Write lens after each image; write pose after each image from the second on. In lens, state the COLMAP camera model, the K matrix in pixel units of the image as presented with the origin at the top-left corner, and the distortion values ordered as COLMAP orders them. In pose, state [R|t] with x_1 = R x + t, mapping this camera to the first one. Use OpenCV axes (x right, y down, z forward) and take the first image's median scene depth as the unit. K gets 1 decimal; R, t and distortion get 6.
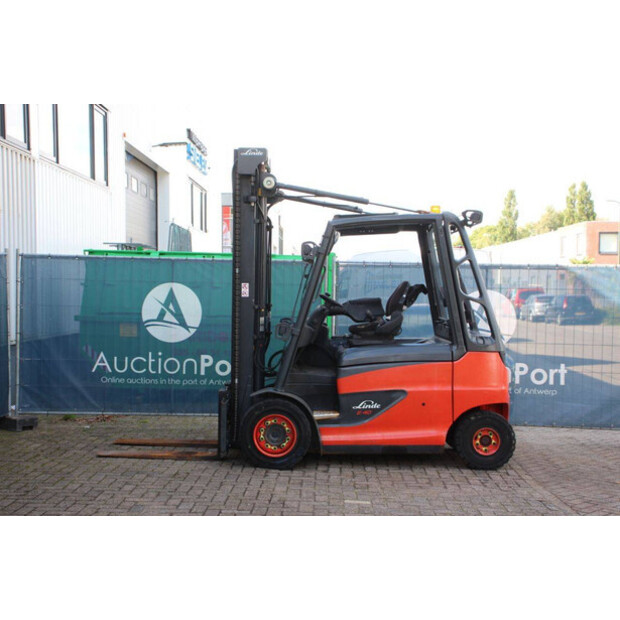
lens RADIAL K [[894.6, 0, 312.6], [0, 894.6, 320.4], [0, 0, 1]] dist [0.017300, 0.521231]
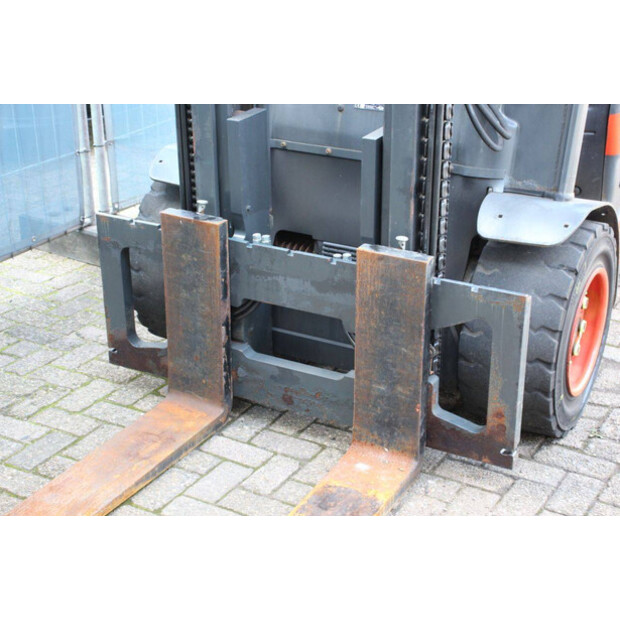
lens RADIAL K [[1080.2, 0, 310.0], [0, 1080.2, 310.0], [0, 0, 1]] dist [0.171713, 0.286566]
pose [[0.482253, -0.374254, 0.792064, -0.397144], [0.045938, 0.913710, 0.403762, -0.045091], [-0.874826, -0.158330, 0.457832, 0.884060]]
